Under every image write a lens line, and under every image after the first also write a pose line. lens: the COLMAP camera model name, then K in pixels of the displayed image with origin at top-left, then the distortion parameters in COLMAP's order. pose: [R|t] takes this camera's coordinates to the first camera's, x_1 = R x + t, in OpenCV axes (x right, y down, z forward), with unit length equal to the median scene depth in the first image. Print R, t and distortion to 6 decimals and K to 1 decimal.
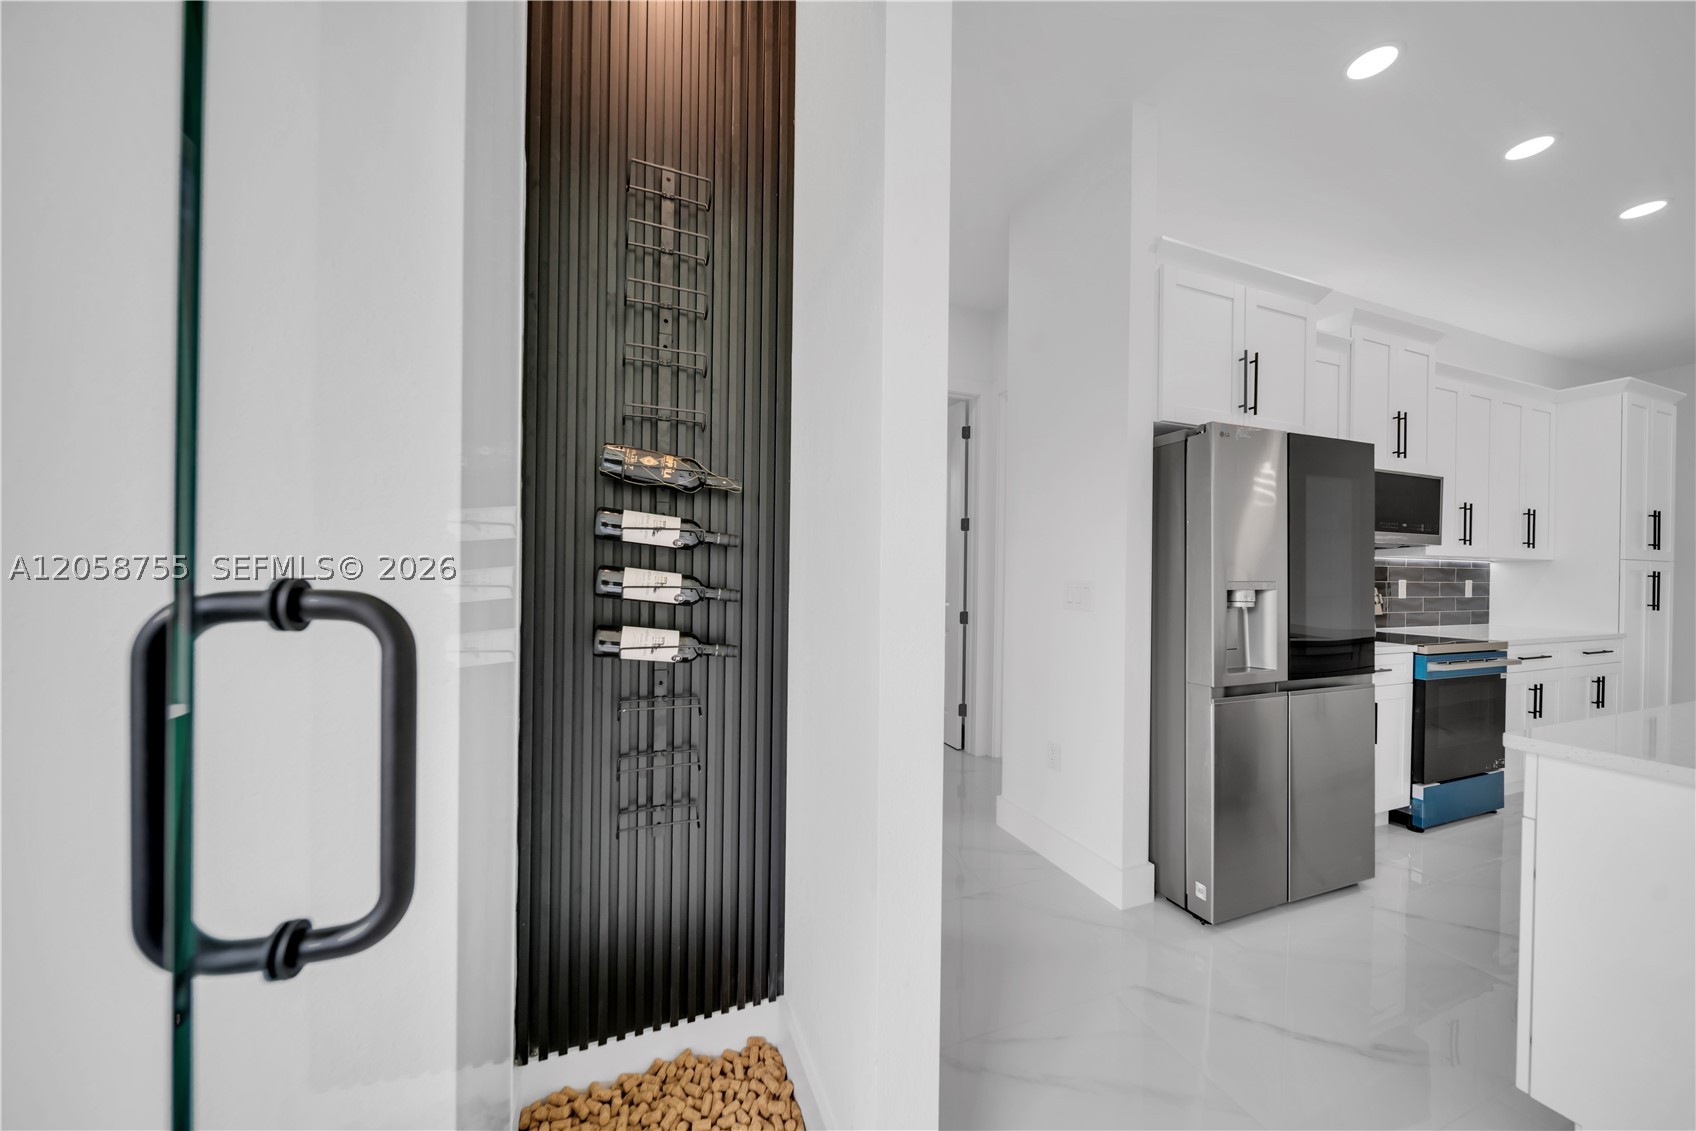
lens RADIAL K [[588.2, 0, 851.4], [0, 588.2, 570.3], [0, 0, 1]] dist [-0.003378, -0.000055]
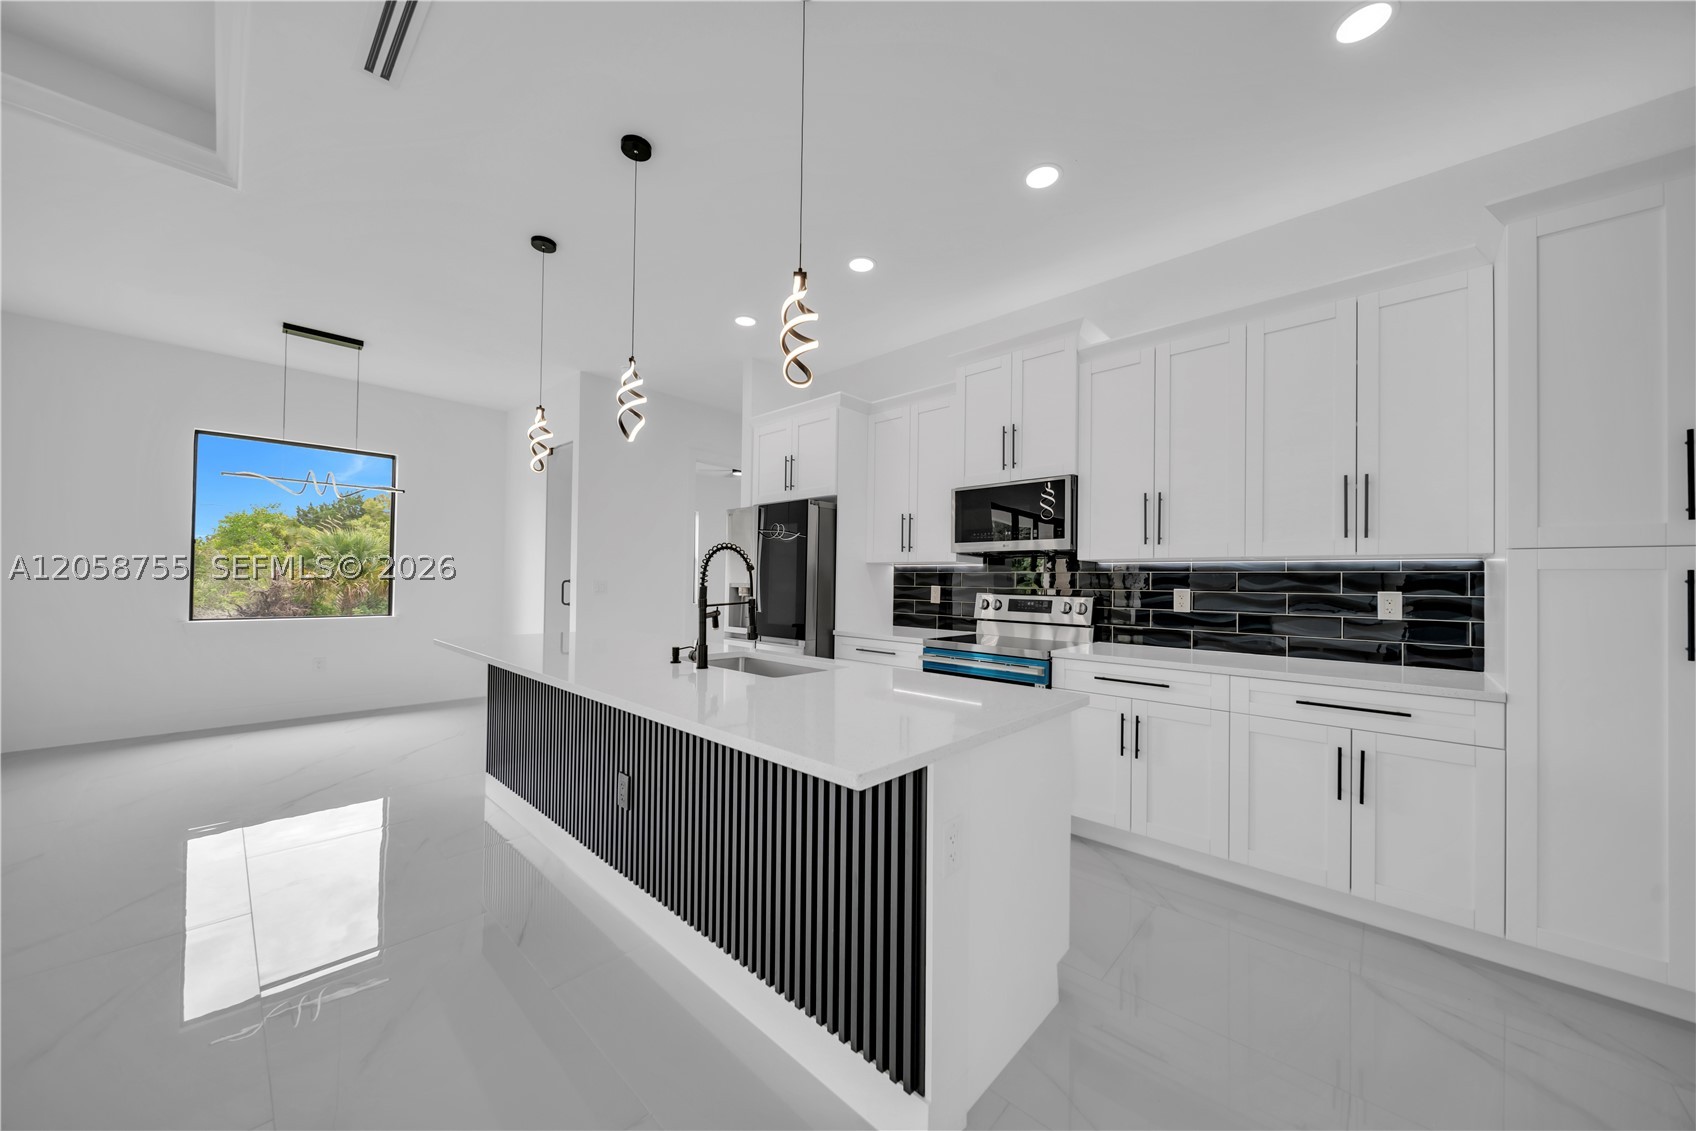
lens RADIAL K [[588.2, 0, 851.9], [0, 588.2, 575.9], [0, 0, 1]] dist [-0.003378, -0.000055]
pose [[0.434228, -0.016290, -0.900656, 1.647813], [-0.007445, 0.999737, -0.021672, 0.022207], [0.900772, 0.016116, 0.433993, 0.283039]]
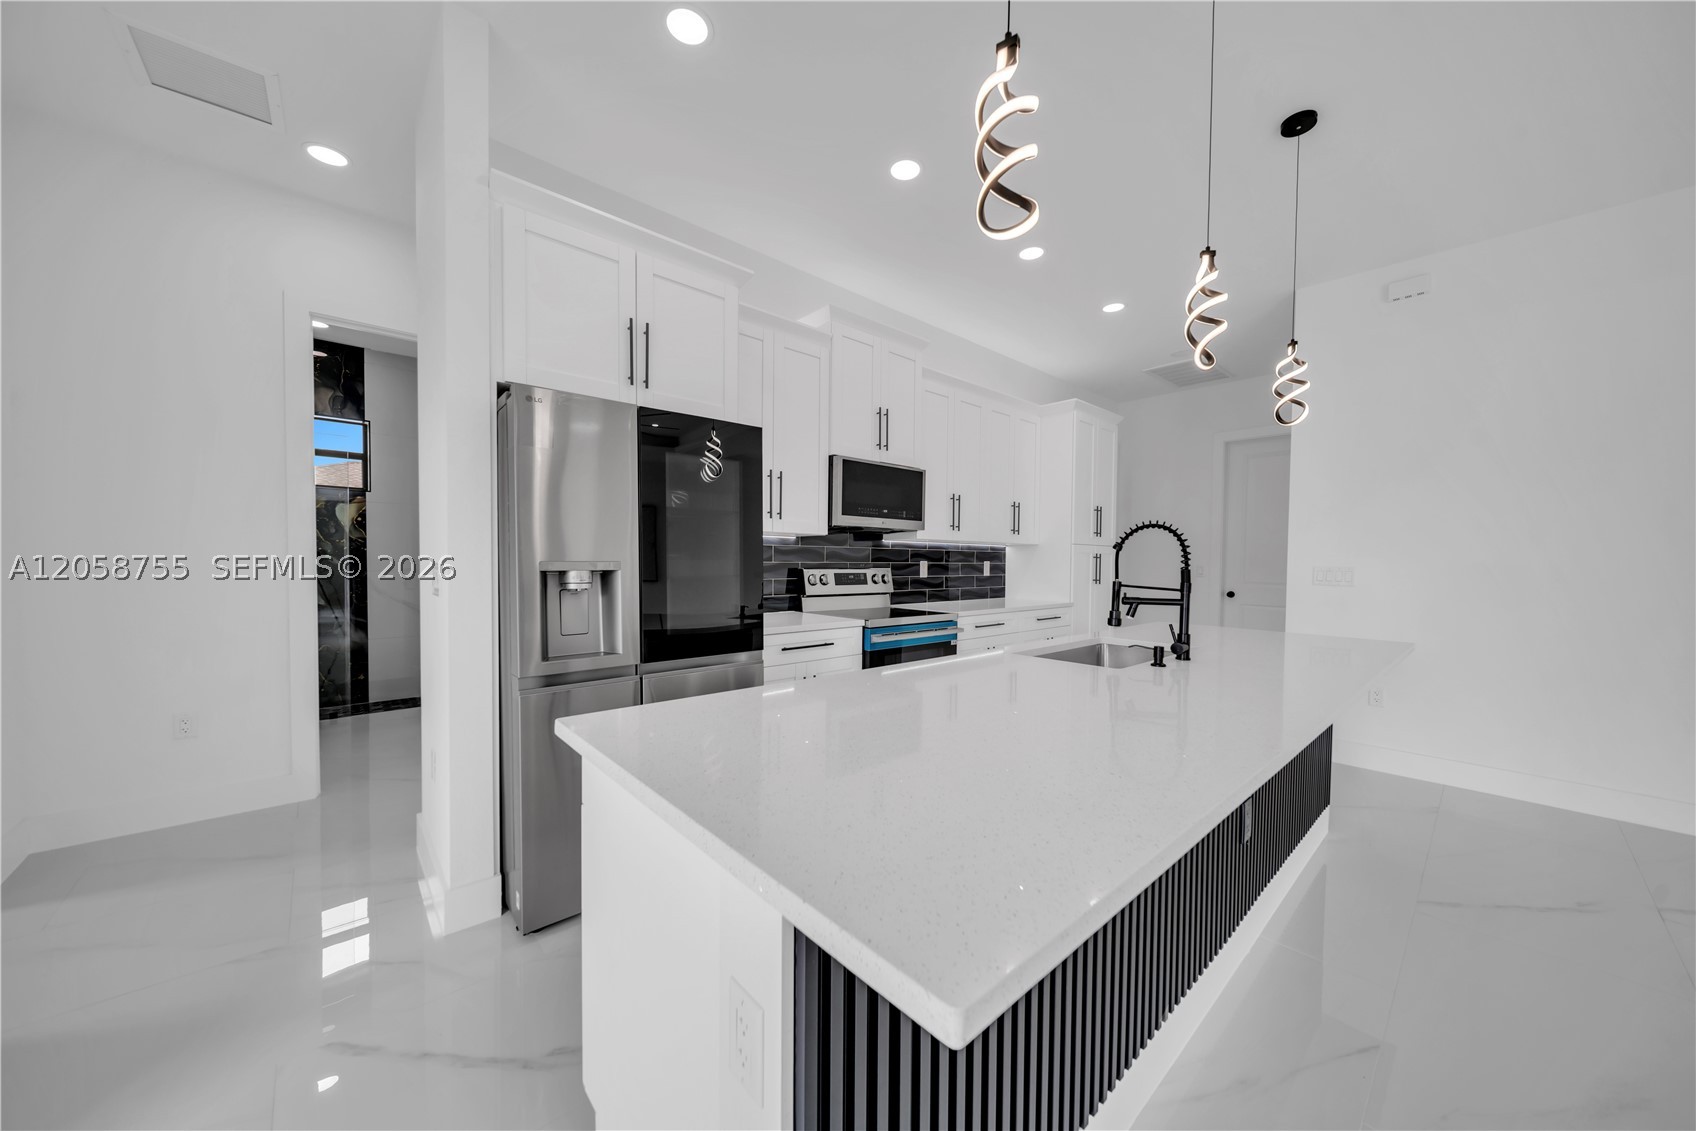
lens RADIAL K [[588.2, 0, 859.5], [0, 588.2, 572.1], [0, 0, 1]] dist [-0.003378, -0.000055]
pose [[0.931732, -0.011519, 0.362963, 0.461626], [0.001741, 0.999627, 0.027257, 0.007244], [-0.363142, -0.024764, 0.931405, -0.019115]]
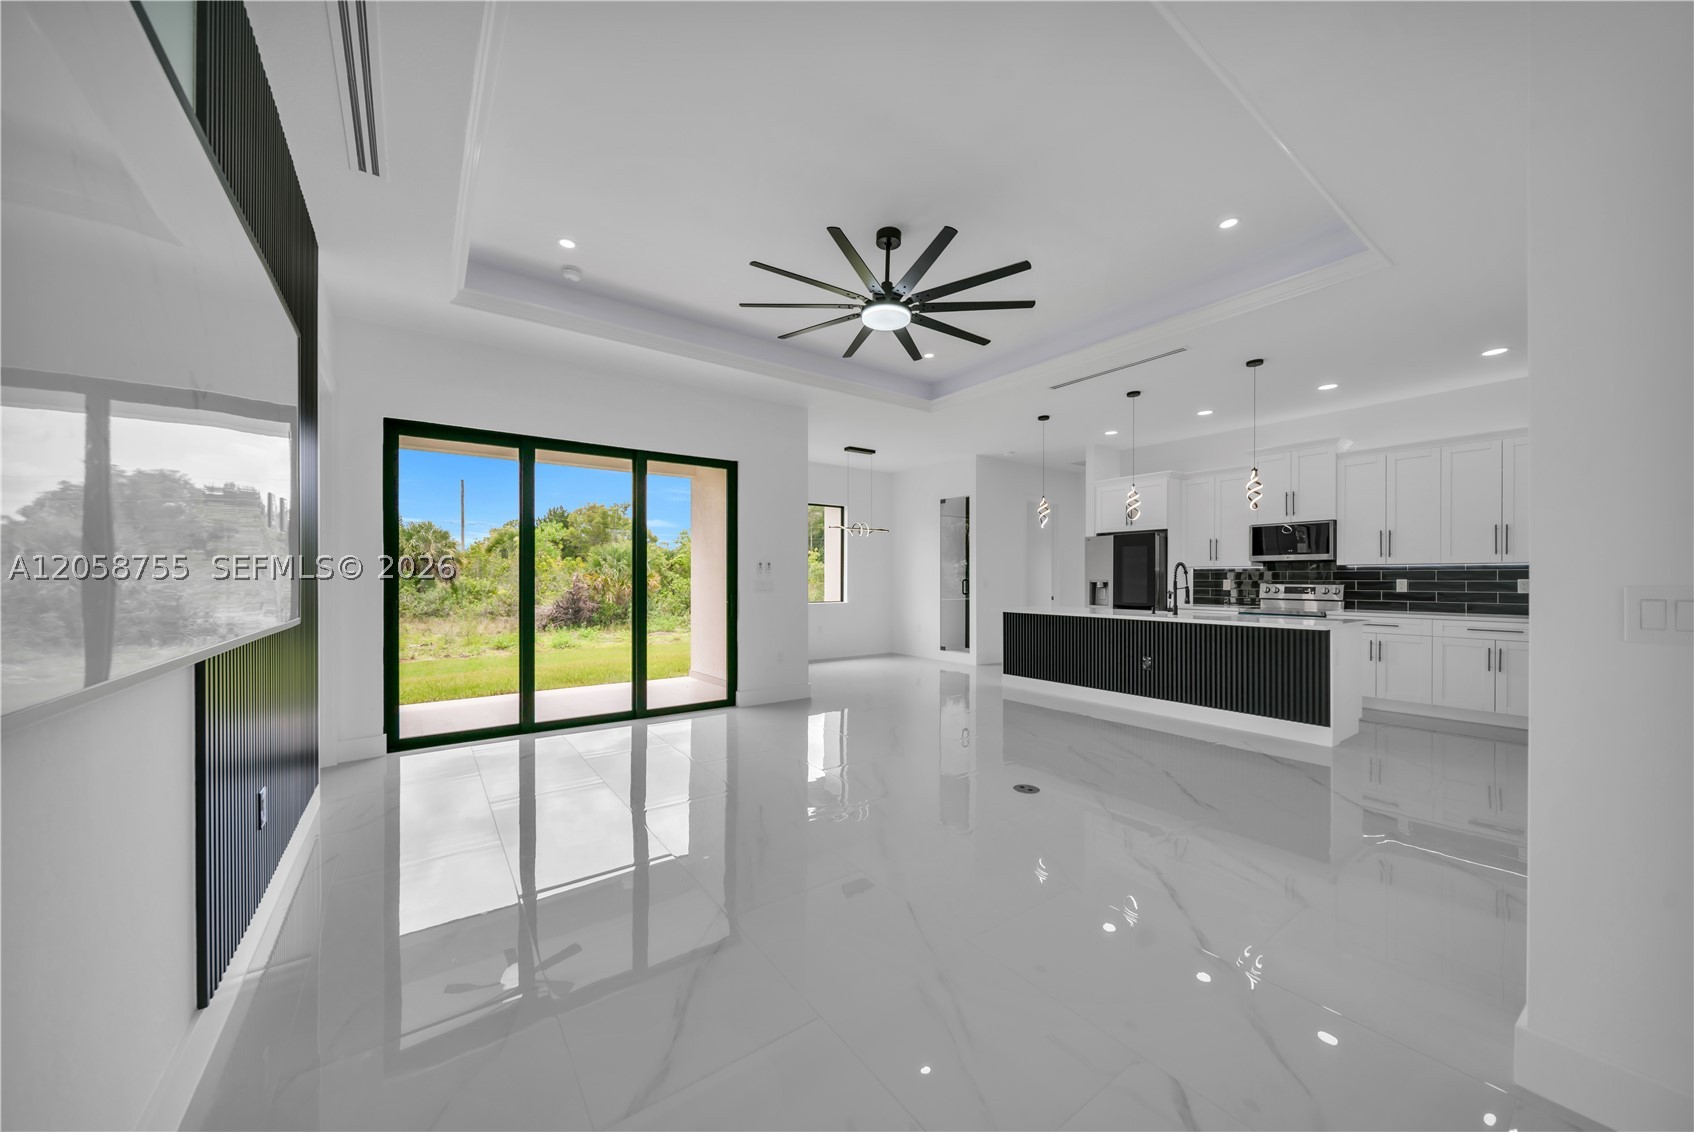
lens RADIAL K [[587.5, 0, 856.3], [0, 587.5, 580.2], [0, 0, 1]] dist [-0.003378, -0.000055]
pose [[0.241203, -0.008234, -0.970440, 2.299316], [0.005830, 0.999958, -0.007036, 0.023428], [0.970457, -0.003961, 0.241241, -0.778160]]
